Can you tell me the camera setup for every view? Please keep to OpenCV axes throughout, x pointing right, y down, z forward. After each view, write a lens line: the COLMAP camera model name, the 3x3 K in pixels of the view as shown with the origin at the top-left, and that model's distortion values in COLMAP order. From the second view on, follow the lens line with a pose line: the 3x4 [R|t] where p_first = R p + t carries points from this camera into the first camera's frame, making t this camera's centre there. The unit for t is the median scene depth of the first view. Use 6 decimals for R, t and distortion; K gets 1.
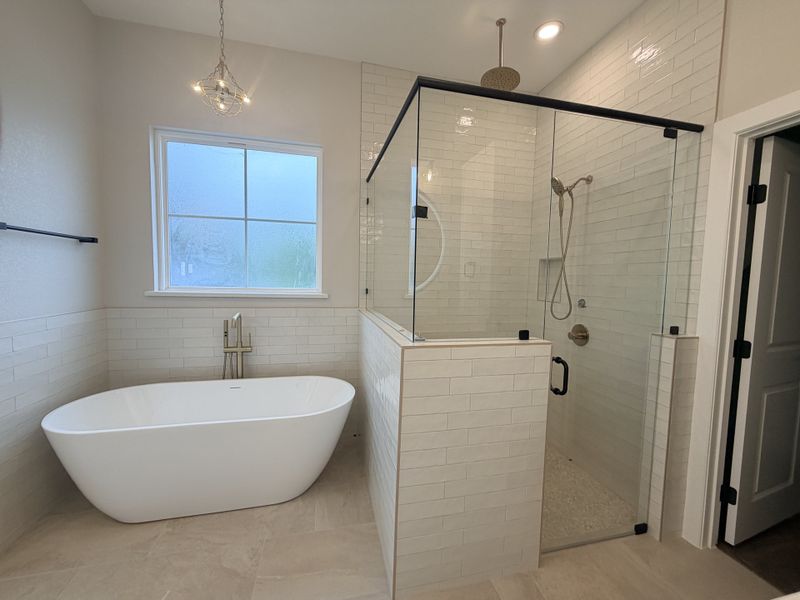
lens RADIAL K [[316.7, 0, 400.0], [0, 316.7, 300.0], [0, 0, 1]] dist [-0.000209, -0.000386]
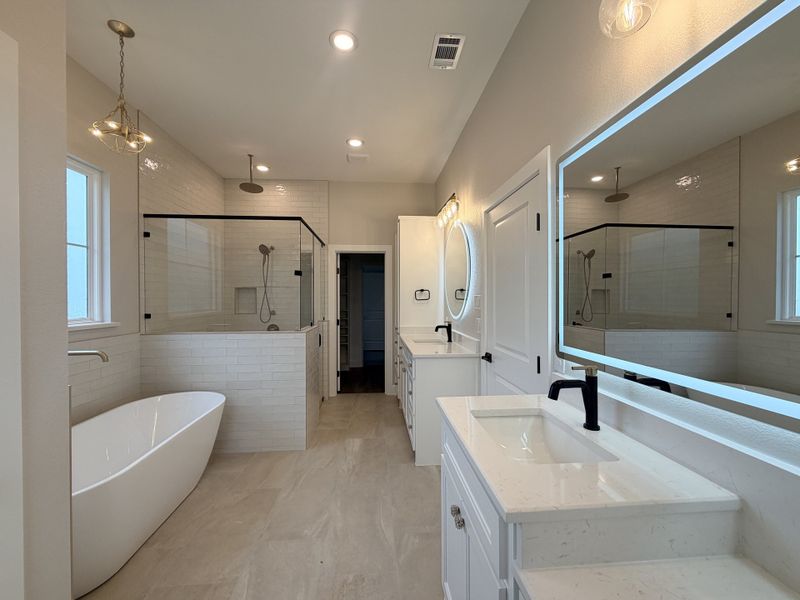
lens RADIAL K [[316.7, 0, 400.0], [0, 316.7, 300.0], [0, 0, 1]] dist [-0.000209, -0.000386]
pose [[0.151766, -0.029904, 0.987964, -1.657592], [0.073554, 0.997112, 0.018882, -0.062910], [-0.985676, 0.069803, 0.153528, -0.038198]]
